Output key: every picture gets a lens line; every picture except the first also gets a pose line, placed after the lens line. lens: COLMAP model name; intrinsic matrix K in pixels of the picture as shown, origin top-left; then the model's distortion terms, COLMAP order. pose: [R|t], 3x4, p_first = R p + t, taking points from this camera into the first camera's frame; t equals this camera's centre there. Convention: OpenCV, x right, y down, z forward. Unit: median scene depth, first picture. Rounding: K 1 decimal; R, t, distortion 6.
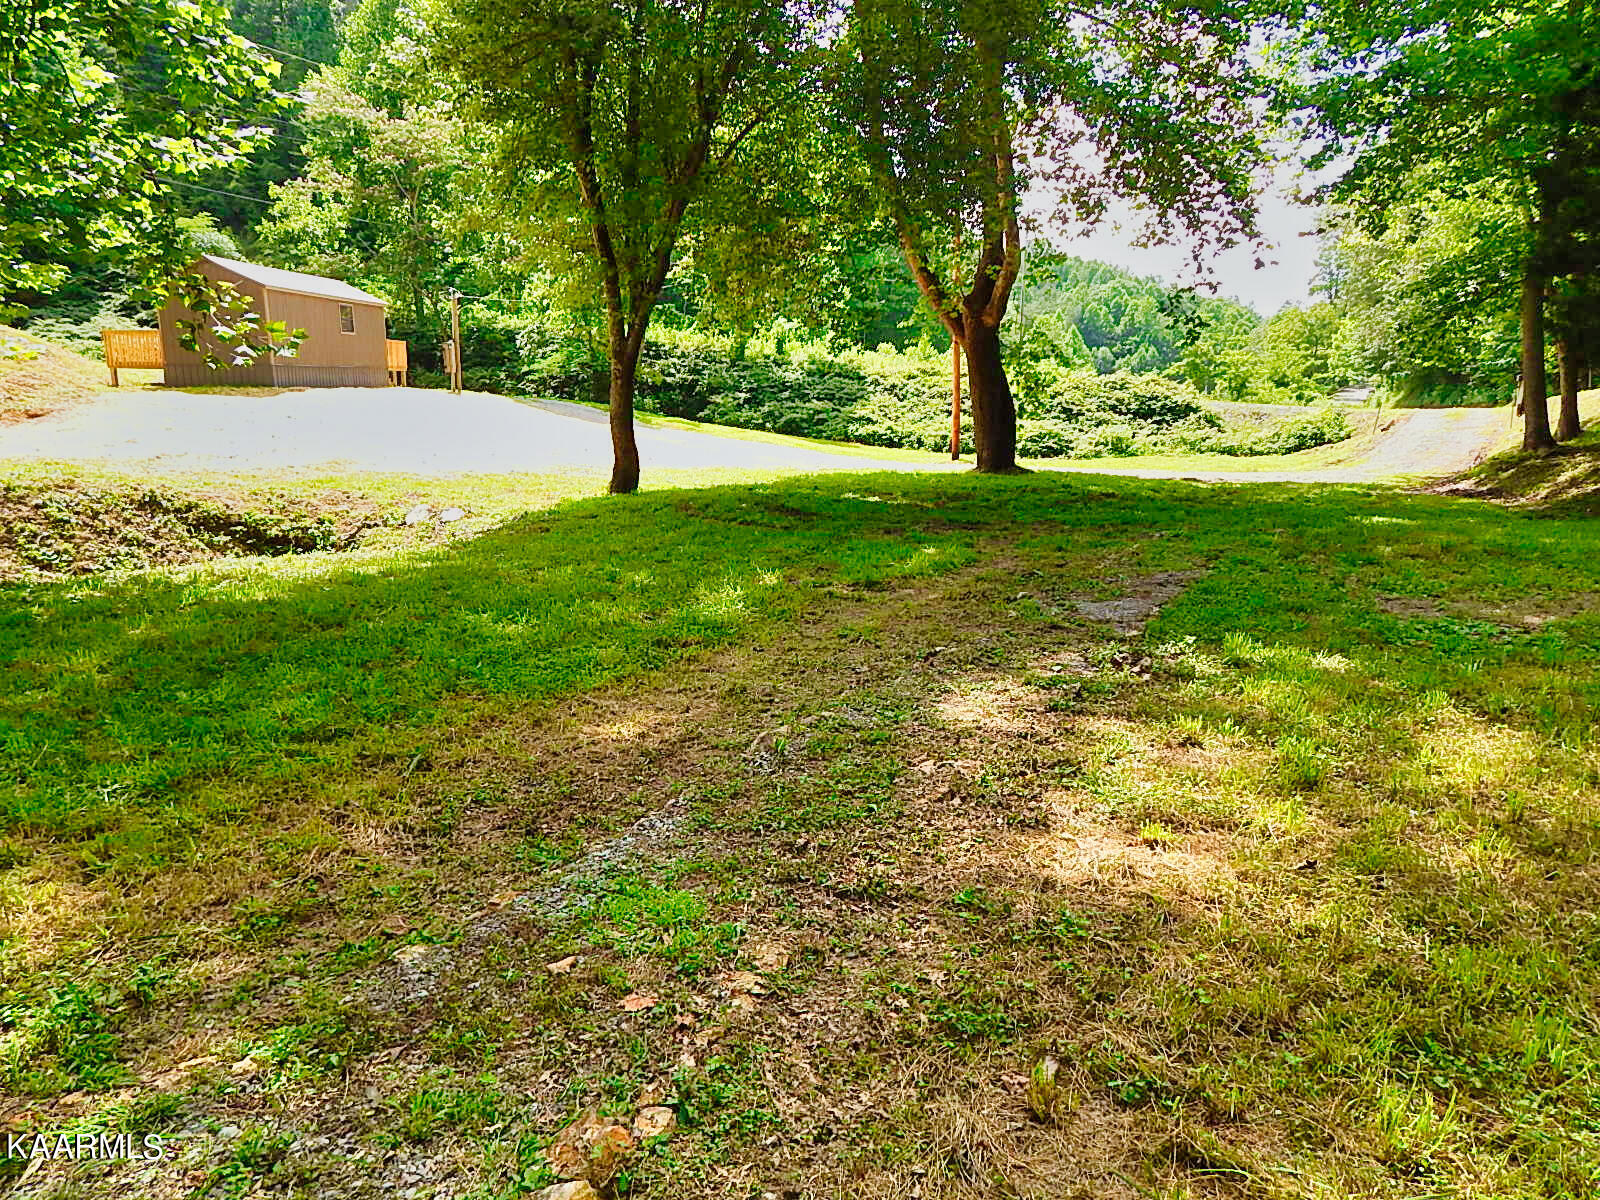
lens RADIAL K [[1061.1, 0, 807.8], [0, 1061.1, 593.5], [0, 0, 1]] dist [0.000990, -0.000557]
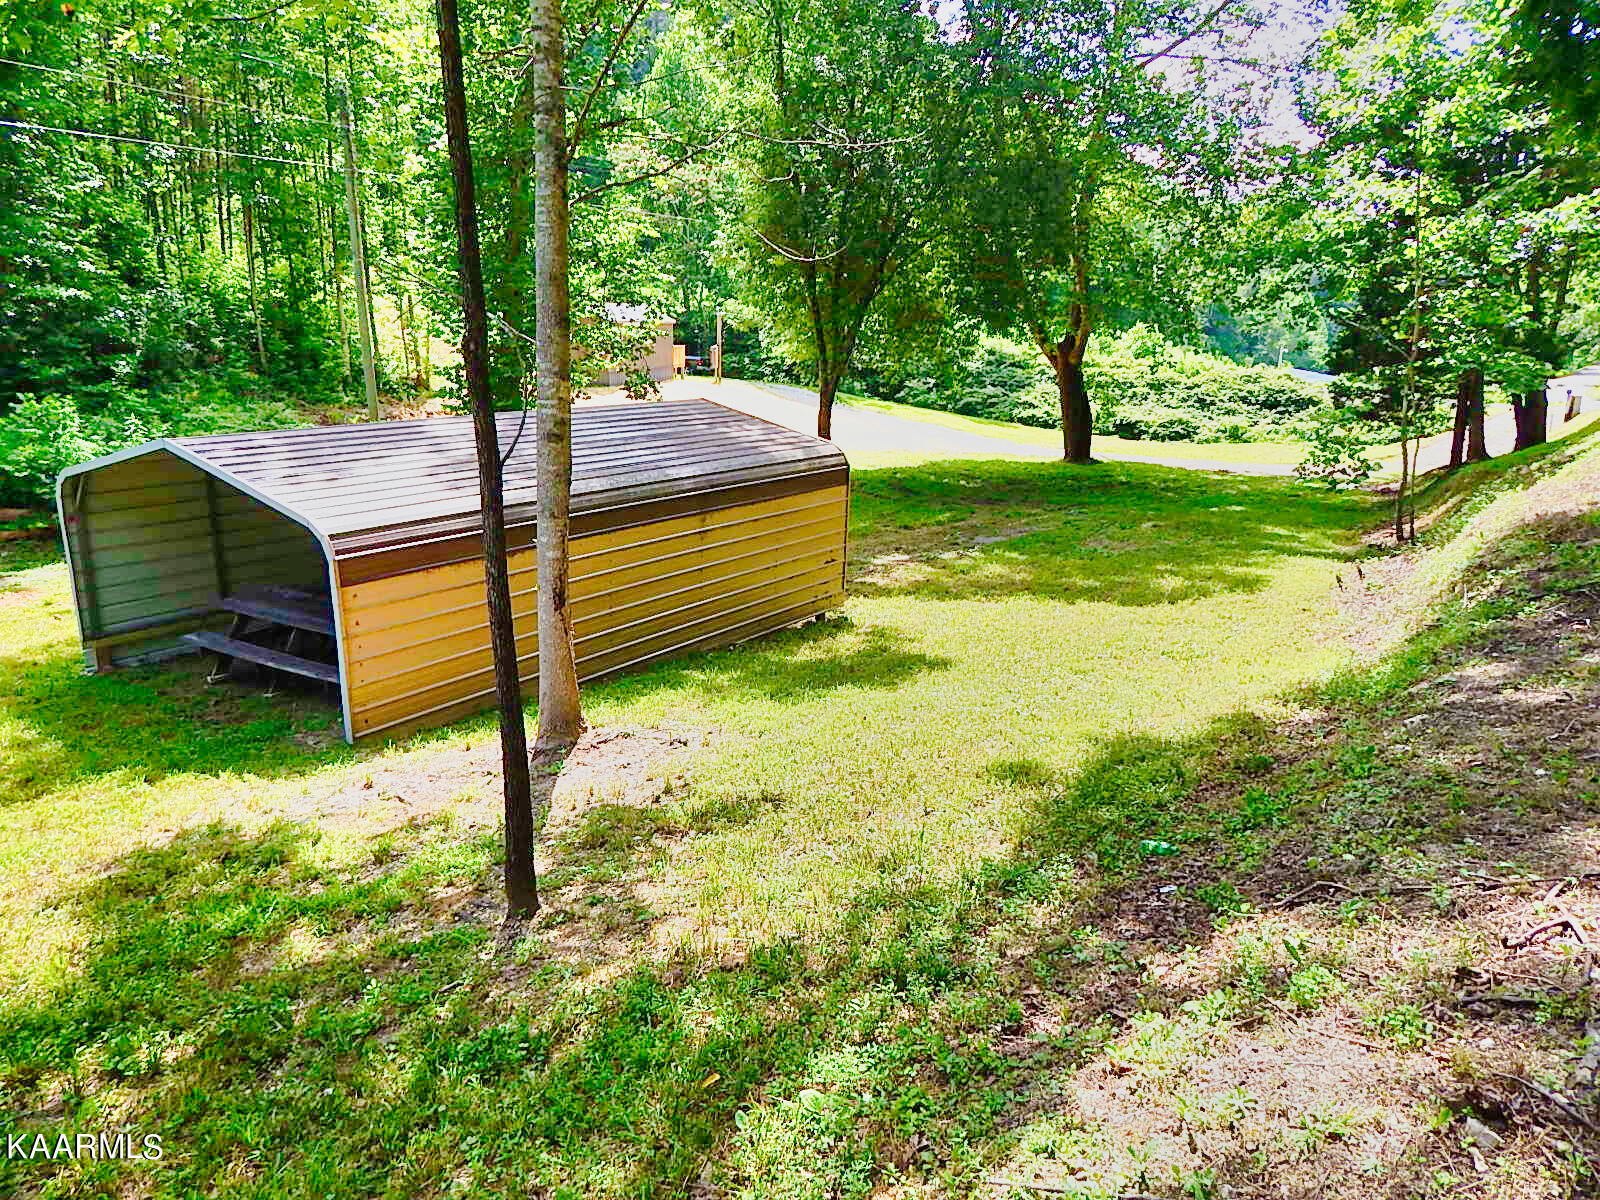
lens RADIAL K [[1043.7, 0, 806.3], [0, 1043.7, 586.5], [0, 0, 1]] dist [-0.010942, -0.005719]
pose [[0.978122, 0.059898, -0.199222, 0.057147], [-0.051583, 0.997578, 0.046671, 0.005573], [0.201535, -0.035374, 0.978842, -0.260528]]
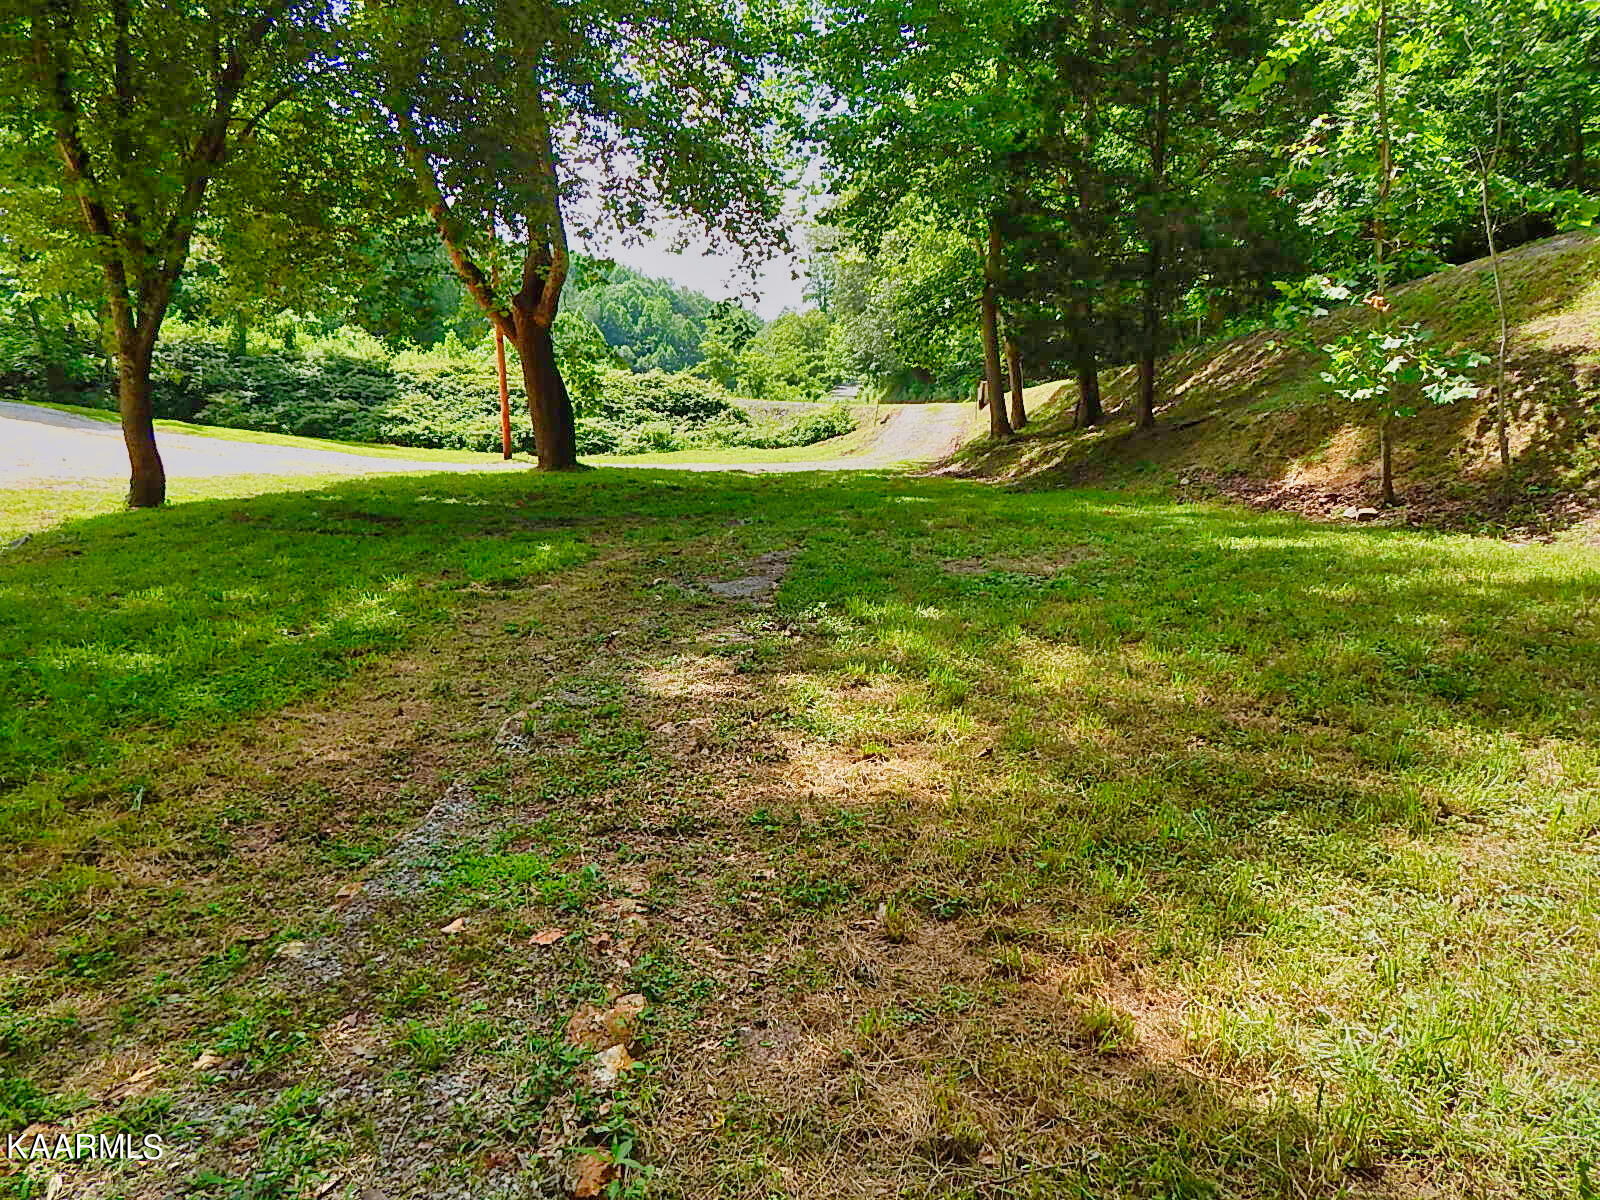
lens RADIAL K [[1056.9, 0, 809.7], [0, 1056.9, 589.6], [0, 0, 1]] dist [0.002919, -0.002202]
pose [[0.906460, -0.079311, 0.414777, -0.017026], [0.079471, 0.996694, 0.016904, 0.000646], [-0.414747, 0.017640, 0.909766, -0.008053]]
